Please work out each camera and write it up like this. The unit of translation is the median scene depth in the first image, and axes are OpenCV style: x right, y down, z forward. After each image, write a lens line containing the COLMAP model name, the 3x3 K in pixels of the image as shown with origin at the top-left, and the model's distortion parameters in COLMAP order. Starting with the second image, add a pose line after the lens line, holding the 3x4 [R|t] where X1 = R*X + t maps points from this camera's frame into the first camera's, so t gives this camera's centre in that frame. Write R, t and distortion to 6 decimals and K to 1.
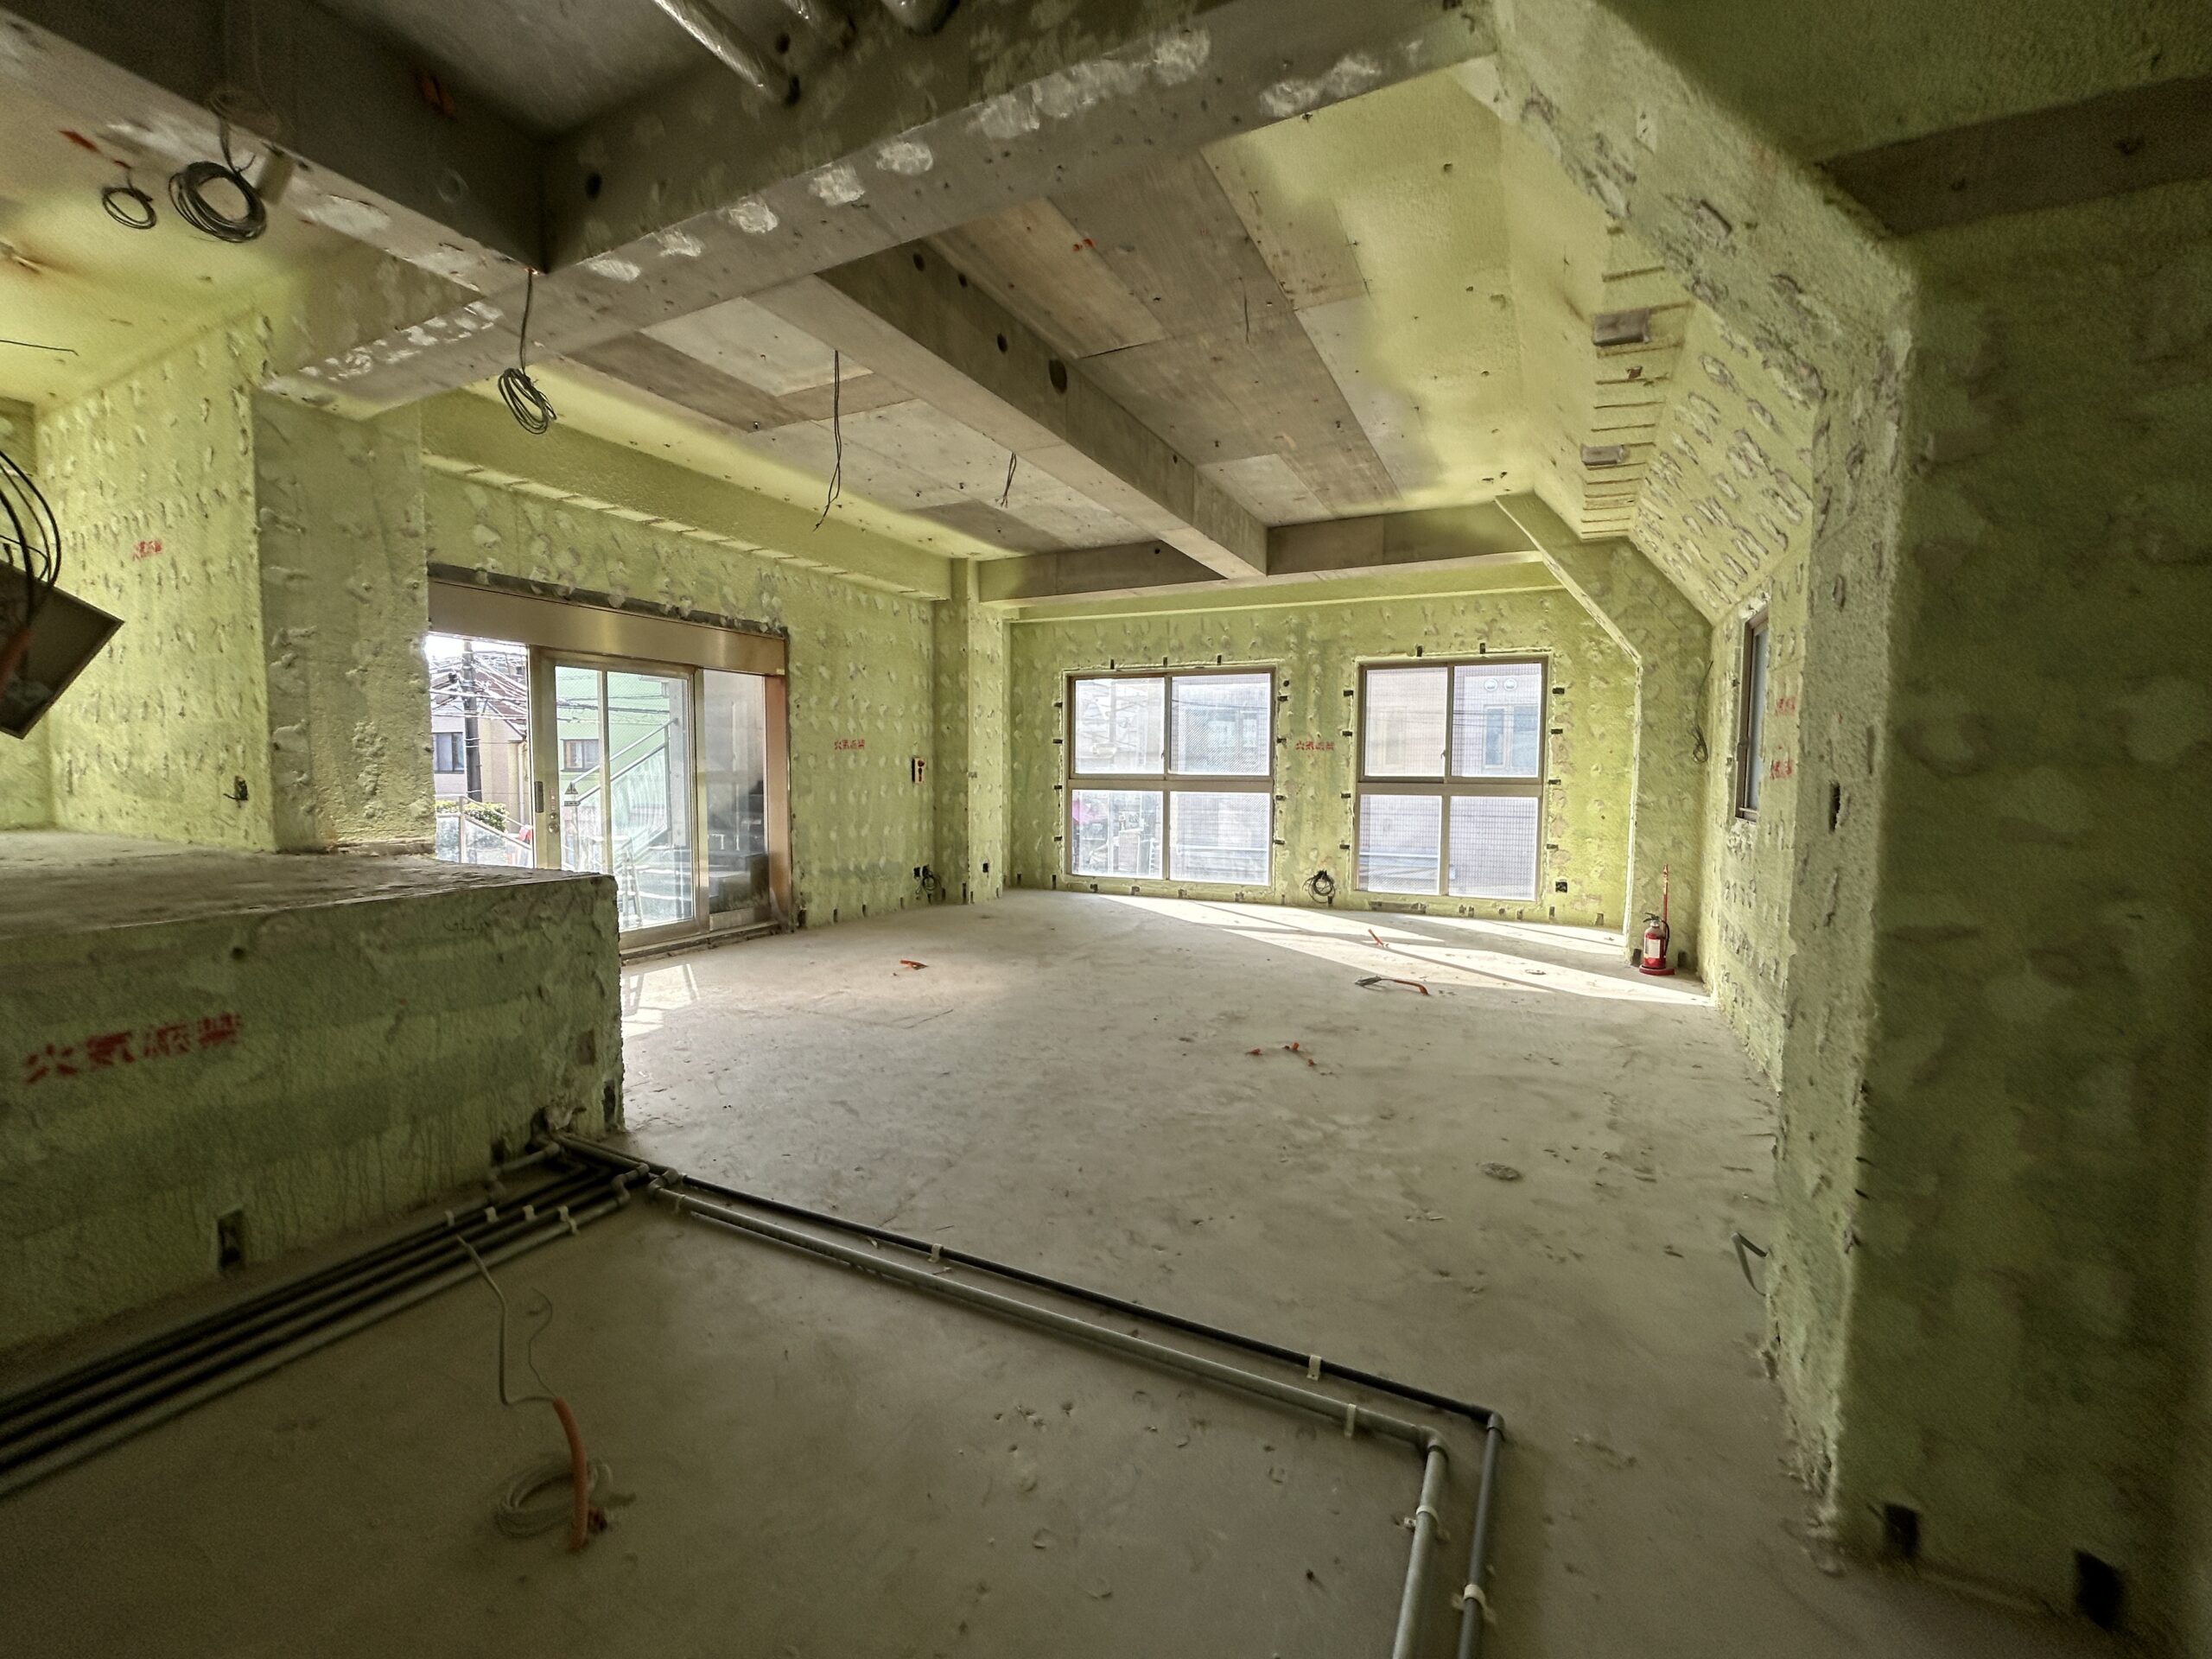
lens RADIAL K [[894.2, 0, 1109.9], [0, 894.2, 826.1], [0, 0, 1]] dist [-0.001247, 0.000499]
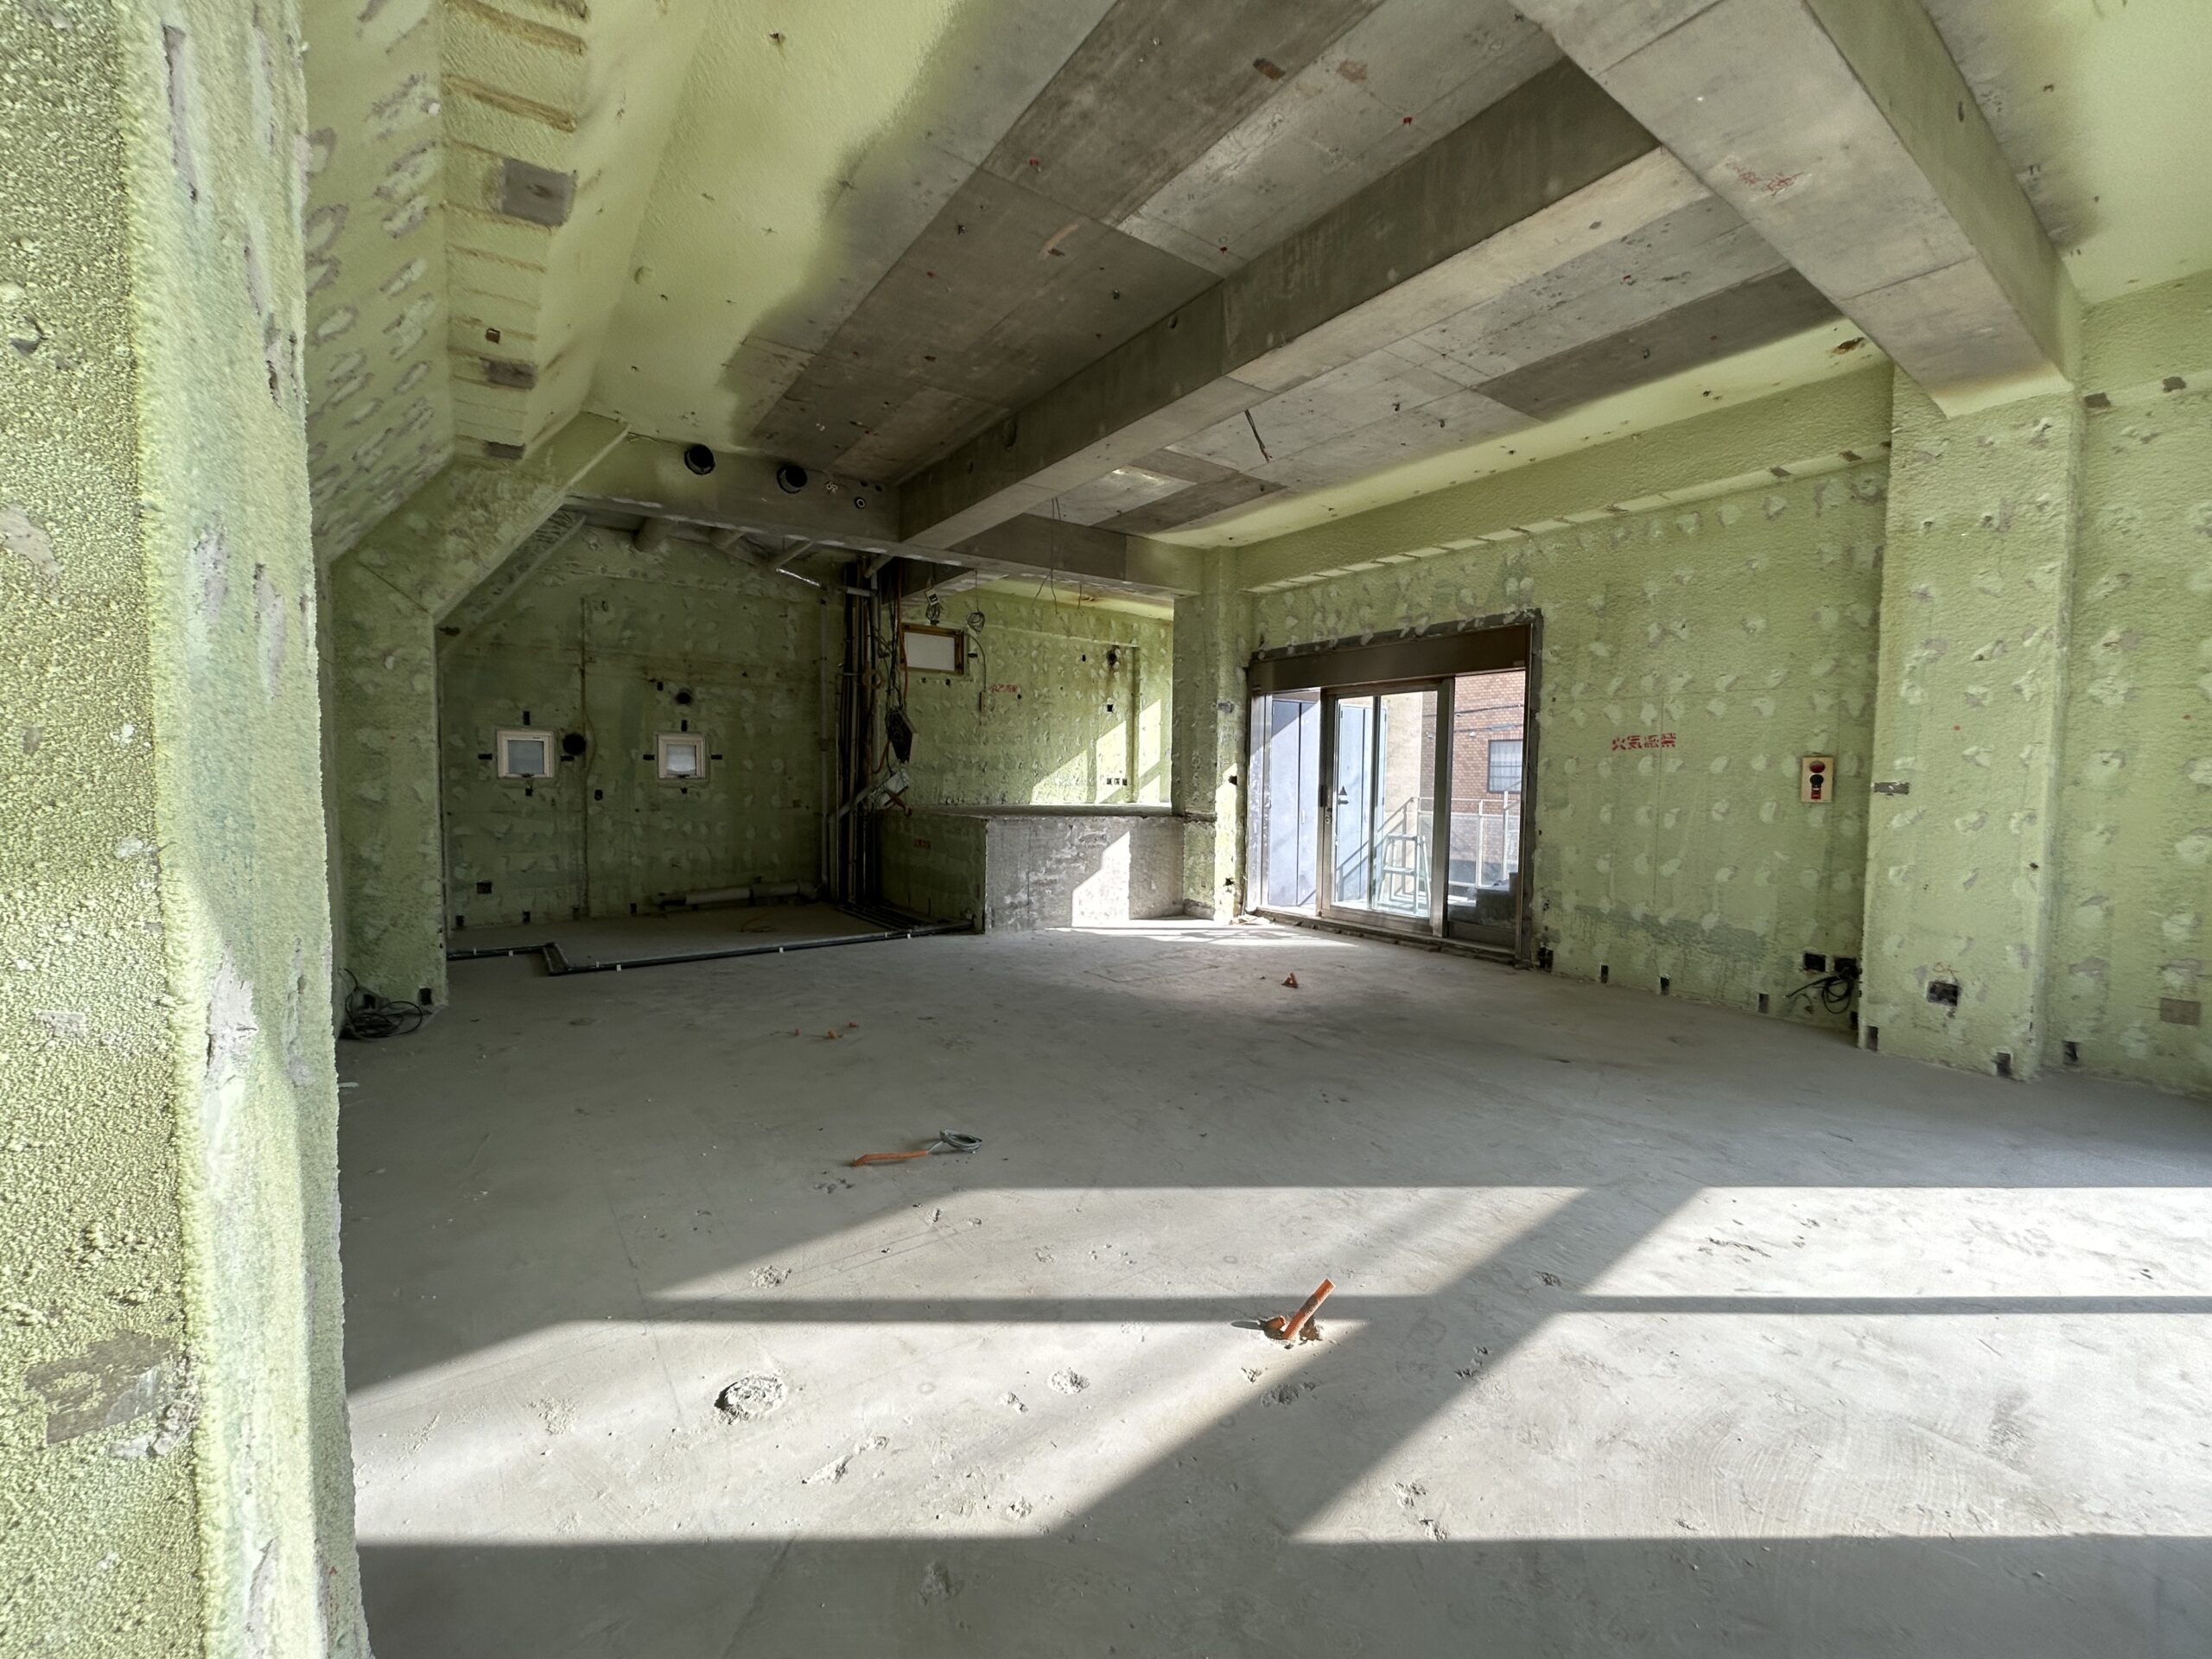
lens RADIAL K [[891.1, 0, 1105.6], [0, 891.1, 824.1], [0, 0, 1]] dist [-0.007385, -0.000049]
pose [[-0.463732, 0.035523, -0.885263, 0.832778], [-0.069897, 0.994615, 0.076525, -0.079771], [0.883214, 0.097364, -0.458752, 1.500308]]
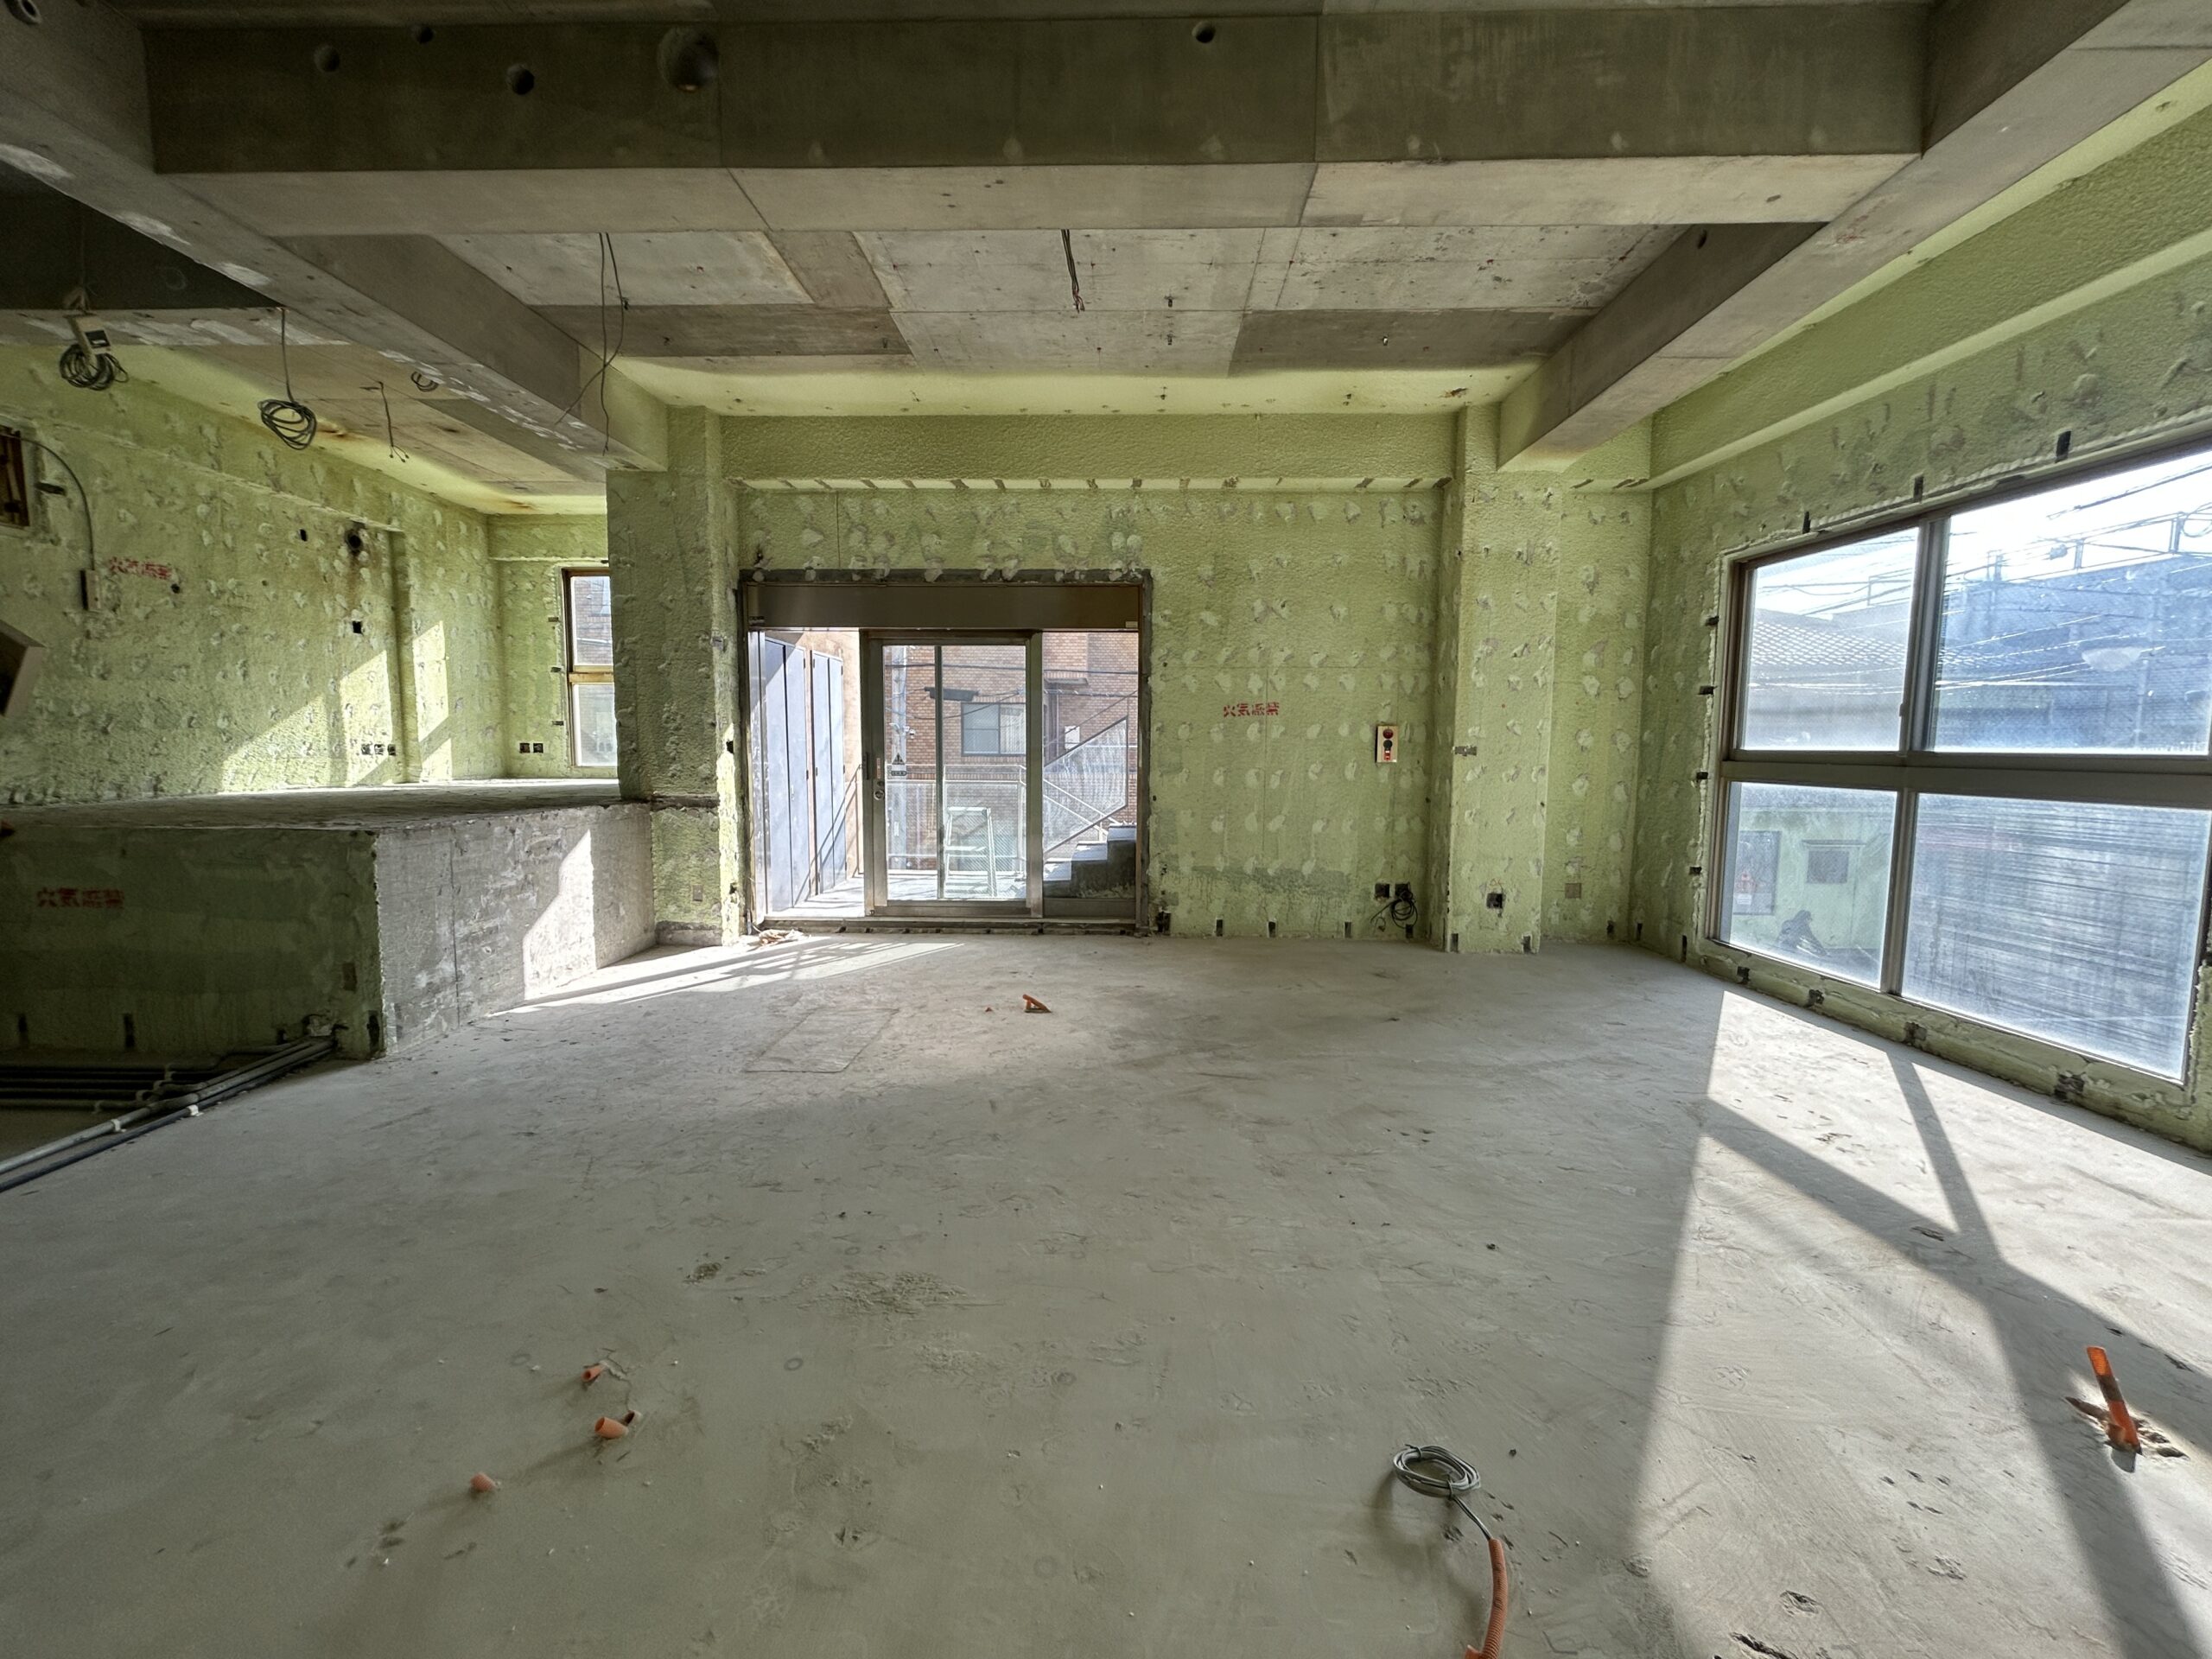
lens RADIAL K [[893.5, 0, 1111.1], [0, 893.5, 824.7], [0, 0, 1]] dist [-0.000445, -0.000075]
pose [[0.427306, 0.078260, -0.900713, 0.554097], [-0.060263, 0.996496, 0.057993, -0.047576], [0.902096, 0.029499, 0.430526, 0.892593]]
